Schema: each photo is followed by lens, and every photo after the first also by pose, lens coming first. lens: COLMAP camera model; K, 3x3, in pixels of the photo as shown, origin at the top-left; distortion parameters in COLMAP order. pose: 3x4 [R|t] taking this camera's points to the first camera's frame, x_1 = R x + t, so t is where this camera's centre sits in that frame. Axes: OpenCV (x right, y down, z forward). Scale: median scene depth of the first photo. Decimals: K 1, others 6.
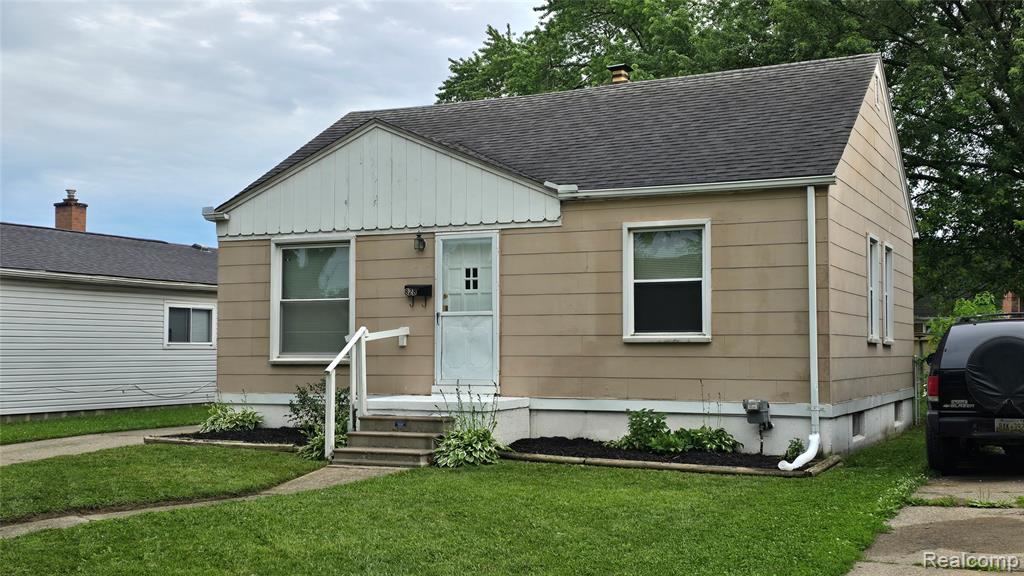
lens RADIAL K [[1164.6, 0, 512.0], [0, 1164.6, 288.0], [0, 0, 1]] dist [0.141993, -0.006026]
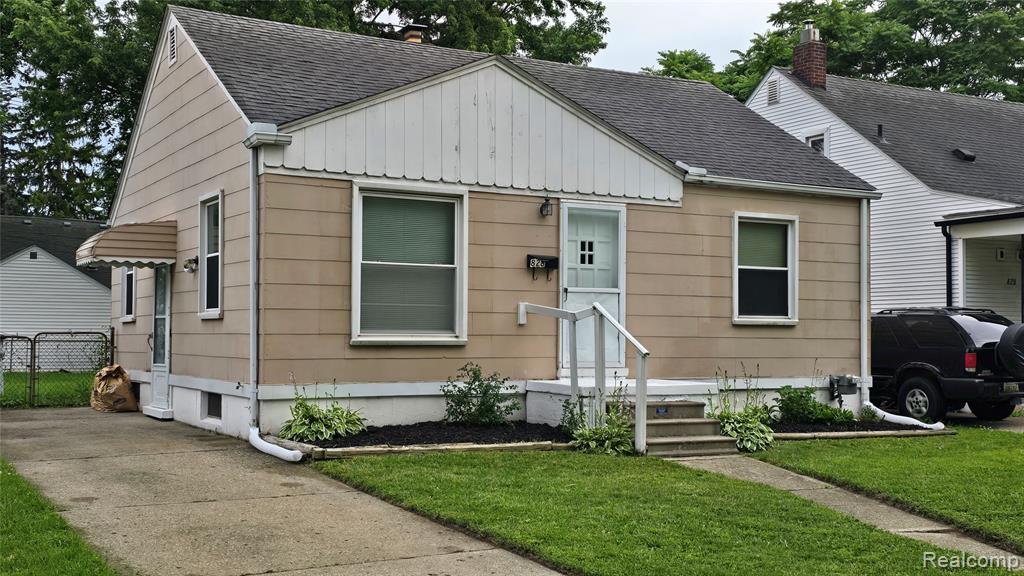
lens RADIAL K [[1164.6, 0, 512.0], [0, 1164.6, 288.0], [0, 0, 1]] dist [0.141993, -0.006026]
pose [[0.570371, 0.037838, 0.820515, -0.845441], [-0.052263, 0.998586, -0.009720, 0.032803], [-0.819723, -0.037339, 0.571542, 0.530316]]
